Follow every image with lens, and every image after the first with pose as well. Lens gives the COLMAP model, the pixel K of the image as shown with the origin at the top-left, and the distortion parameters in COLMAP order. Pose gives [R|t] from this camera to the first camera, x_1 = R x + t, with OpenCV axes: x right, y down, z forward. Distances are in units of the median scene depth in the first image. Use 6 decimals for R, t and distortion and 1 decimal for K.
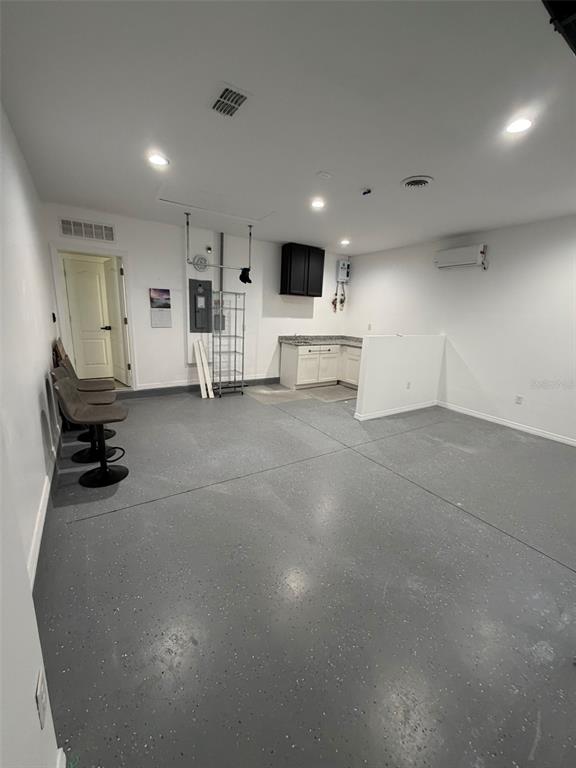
lens RADIAL K [[305.6, 0, 288.1], [0, 305.6, 382.2], [0, 0, 1]] dist [-0.001319, -0.000191]
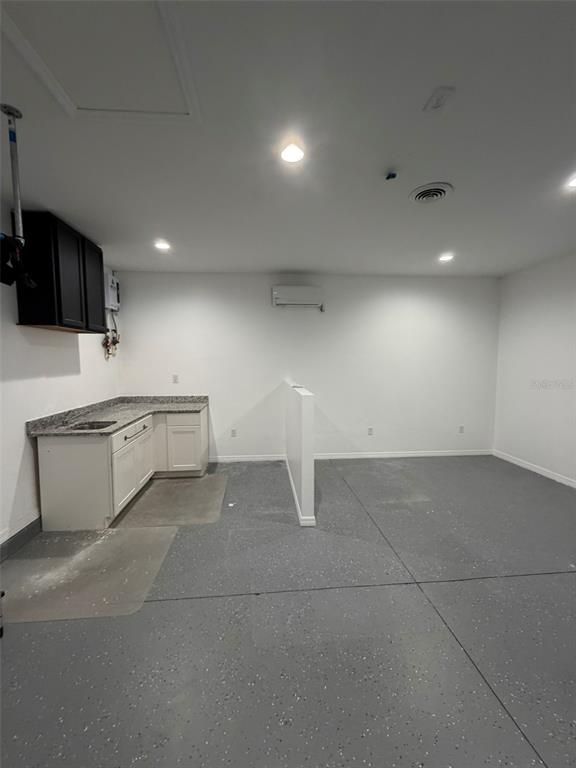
lens RADIAL K [[305.6, 0, 288.0], [0, 305.6, 383.1], [0, 0, 1]] dist [-0.001319, -0.000191]
pose [[0.460955, -0.113278, 0.880164, -0.278107], [0.220170, 0.975408, 0.010230, -0.160185], [-0.859678, 0.189070, 0.474559, 0.604776]]
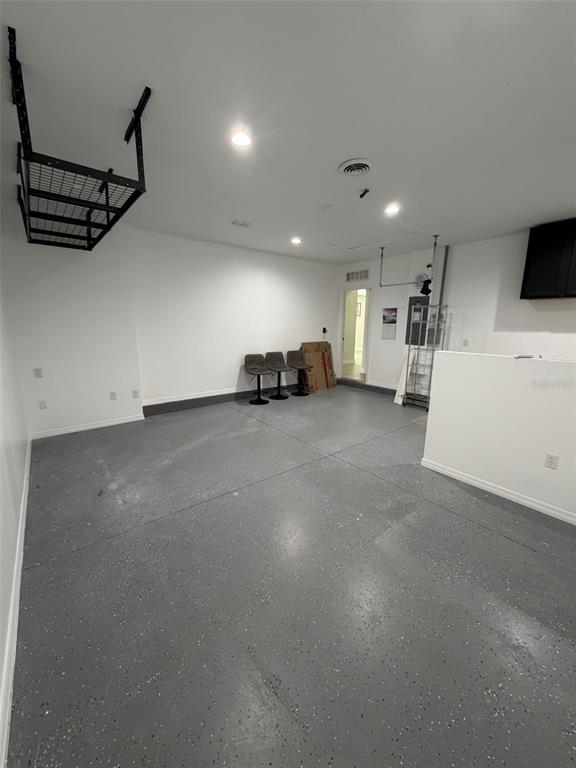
lens RADIAL K [[305.6, 0, 290.0], [0, 305.6, 383.5], [0, 0, 1]] dist [-0.001319, -0.000191]
pose [[0.094697, 0.157080, -0.983035, 0.791903], [-0.226778, 0.964914, 0.132338, -0.078148], [0.969332, 0.210399, 0.126997, 0.489556]]
